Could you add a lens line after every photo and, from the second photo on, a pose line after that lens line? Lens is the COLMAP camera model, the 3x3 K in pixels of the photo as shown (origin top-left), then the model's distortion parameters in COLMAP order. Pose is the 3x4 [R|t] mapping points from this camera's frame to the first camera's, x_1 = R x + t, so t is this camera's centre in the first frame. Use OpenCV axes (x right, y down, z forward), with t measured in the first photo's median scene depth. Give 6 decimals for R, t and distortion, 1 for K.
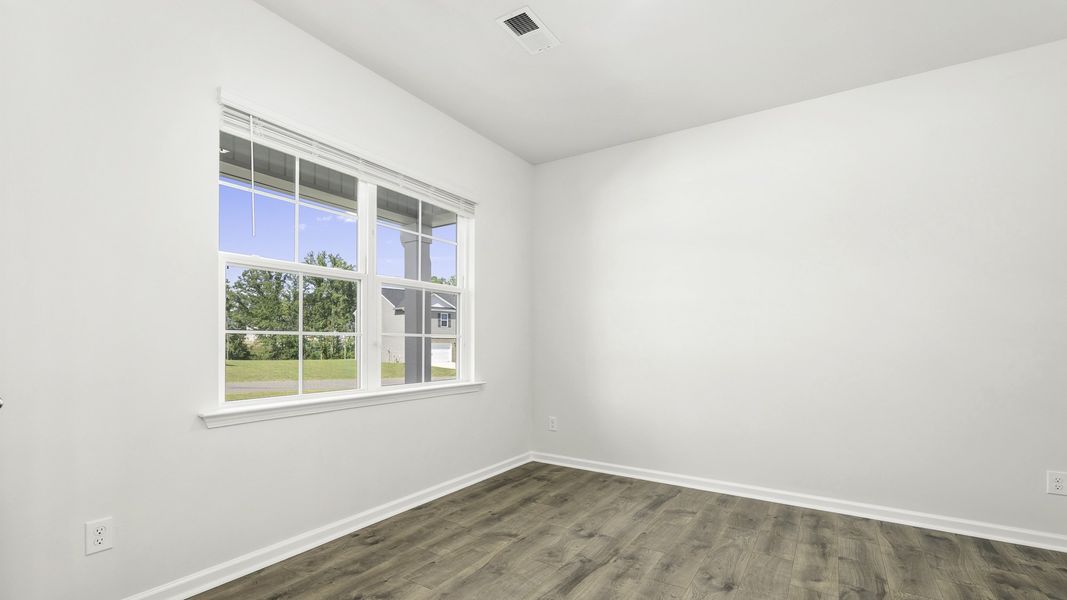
lens RADIAL K [[458.4, 0, 533.4], [0, 458.4, 340.2], [0, 0, 1]] dist [0.000738, 0.000042]
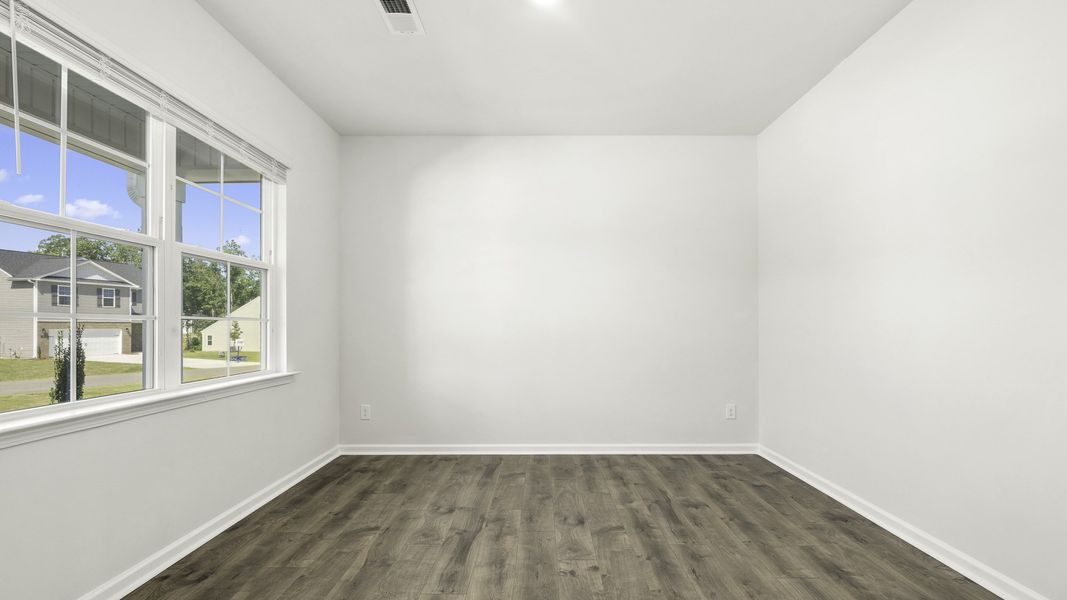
lens RADIAL K [[465.0, 0, 534.0], [0, 465.0, 321.6], [0, 0, 1]] dist [0.000379, -0.000036]
pose [[0.843671, -0.002966, 0.536852, -0.255502], [0.005146, 0.999983, -0.002562, -0.001254], [-0.536836, 0.004924, 0.843673, 0.001440]]
